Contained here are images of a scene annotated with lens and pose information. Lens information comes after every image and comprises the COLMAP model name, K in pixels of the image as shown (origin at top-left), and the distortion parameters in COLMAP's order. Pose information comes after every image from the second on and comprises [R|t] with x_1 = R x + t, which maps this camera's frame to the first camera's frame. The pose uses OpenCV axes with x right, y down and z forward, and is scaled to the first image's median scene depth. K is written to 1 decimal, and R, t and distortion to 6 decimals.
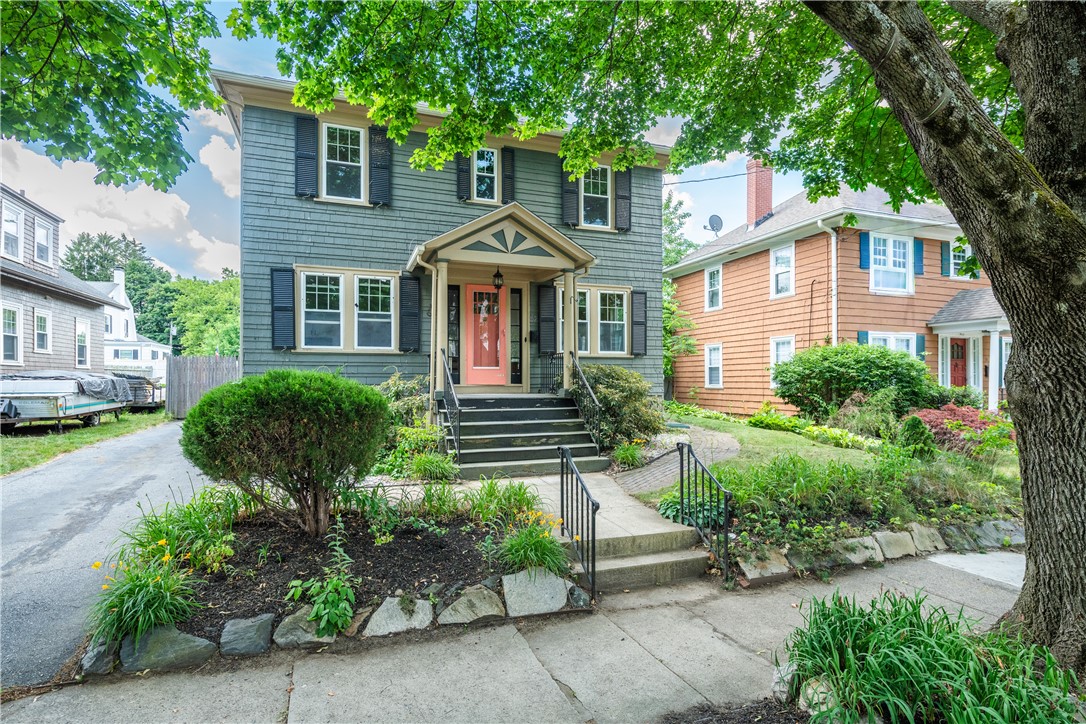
lens RADIAL K [[563.9, 0, 546.6], [0, 563.9, 366.9], [0, 0, 1]] dist [-0.000060, 0.000247]
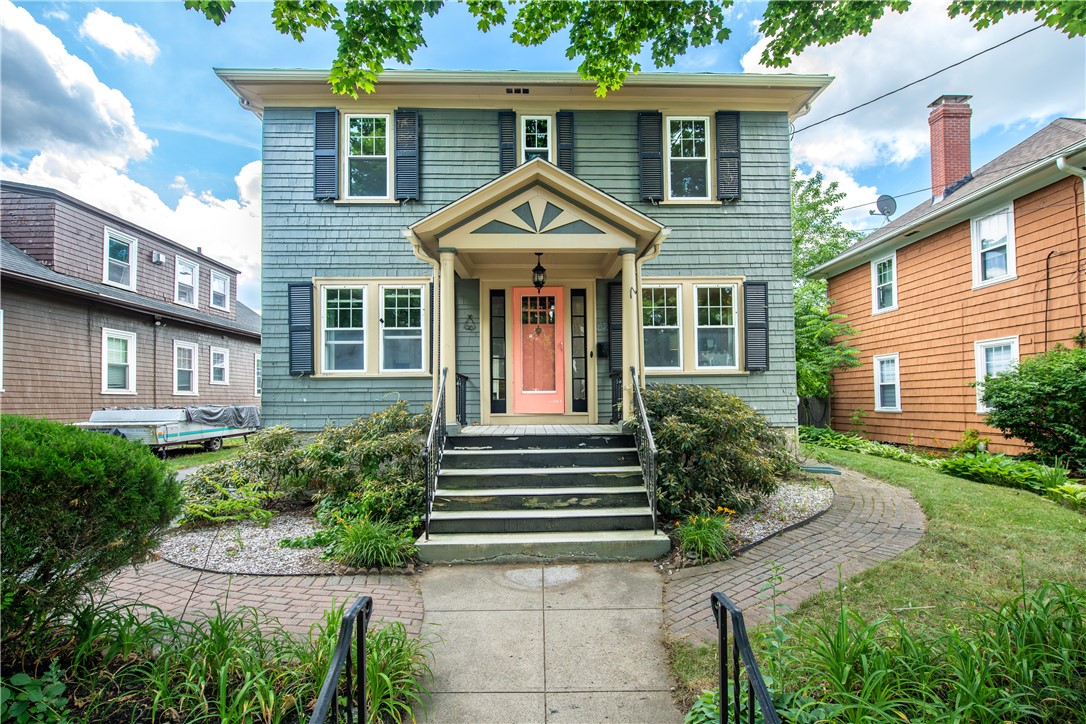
lens RADIAL K [[501.6, 0, 542.3], [0, 501.6, 384.4], [0, 0, 1]] dist [-0.011307, -0.000722]
pose [[0.945269, -0.020724, -0.325632, 0.113383], [0.017879, 0.999771, -0.011726, -0.000484], [0.325801, 0.005262, 0.945424, 0.312371]]
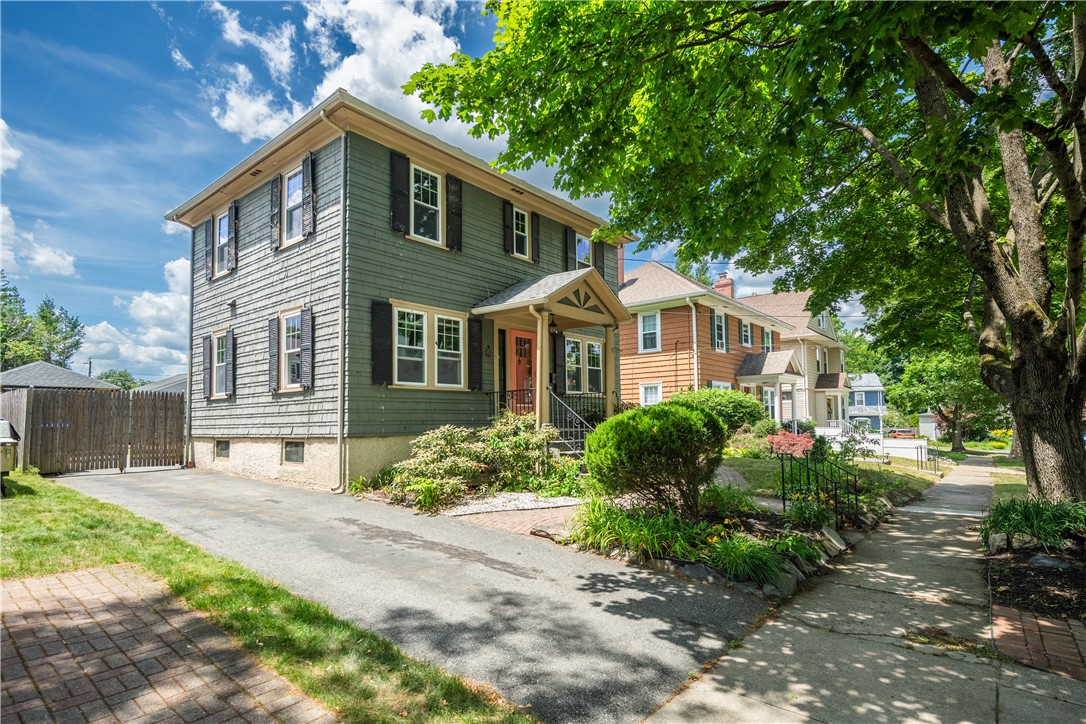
lens RADIAL K [[563.9, 0, 546.6], [0, 563.9, 366.9], [0, 0, 1]] dist [-0.000060, 0.000247]
pose [[0.867347, 0.037877, 0.496260, -0.568068], [-0.000180, 0.997124, -0.075791, 0.009123], [-0.497703, 0.065648, 0.864859, 0.016962]]
